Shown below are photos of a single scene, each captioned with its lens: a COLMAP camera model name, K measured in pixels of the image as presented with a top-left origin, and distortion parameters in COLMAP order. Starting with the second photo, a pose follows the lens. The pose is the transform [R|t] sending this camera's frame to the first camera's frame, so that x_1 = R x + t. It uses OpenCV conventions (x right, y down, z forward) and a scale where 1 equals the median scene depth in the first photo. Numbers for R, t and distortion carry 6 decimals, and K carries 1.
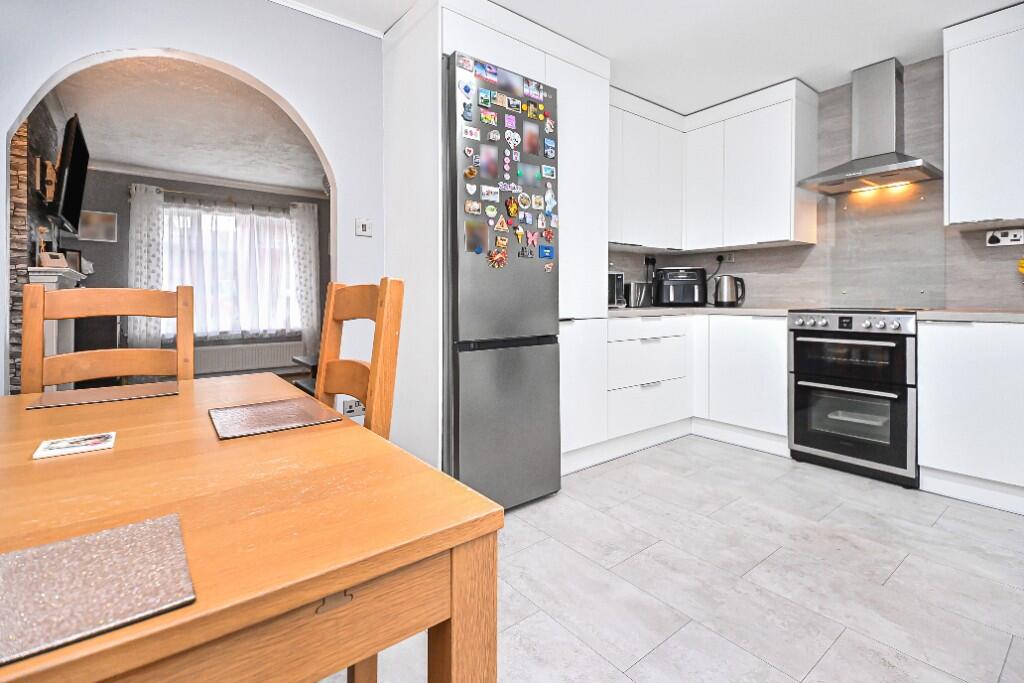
lens RADIAL K [[464.9, 0, 519.9], [0, 464.9, 311.0], [0, 0, 1]] dist [0.025271, -0.016596]
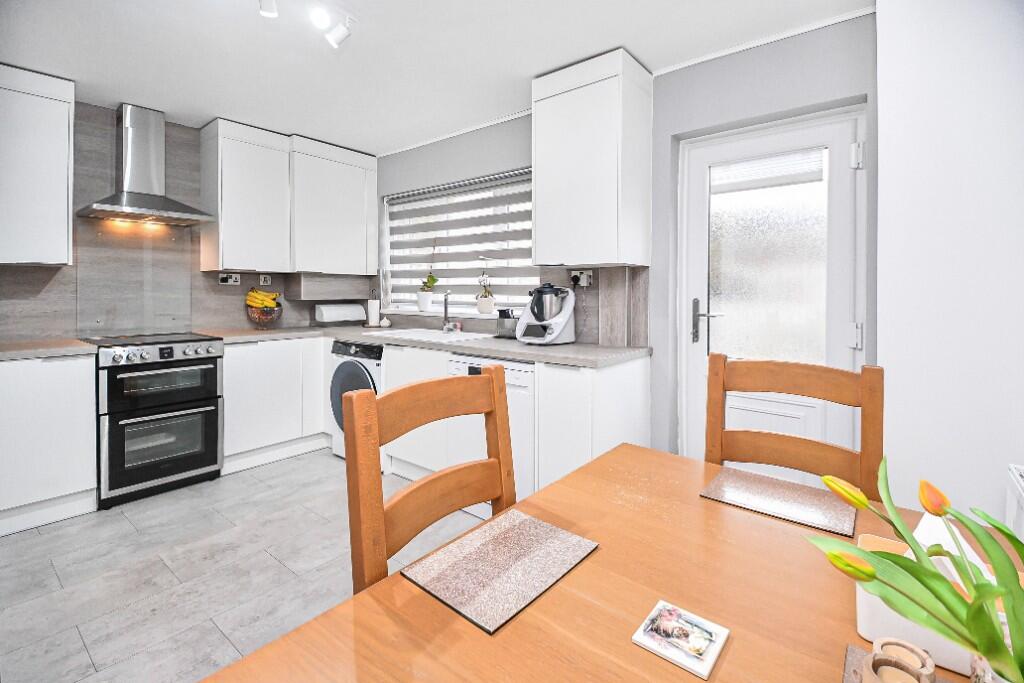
lens RADIAL K [[464.9, 0, 524.3], [0, 464.9, 298.4], [0, 0, 1]] dist [0.025271, -0.016596]
pose [[-0.242752, -0.009669, 0.970040, -0.565648], [0.022651, 0.999621, 0.015632, -0.101367], [-0.969824, 0.025767, -0.242441, 0.485665]]
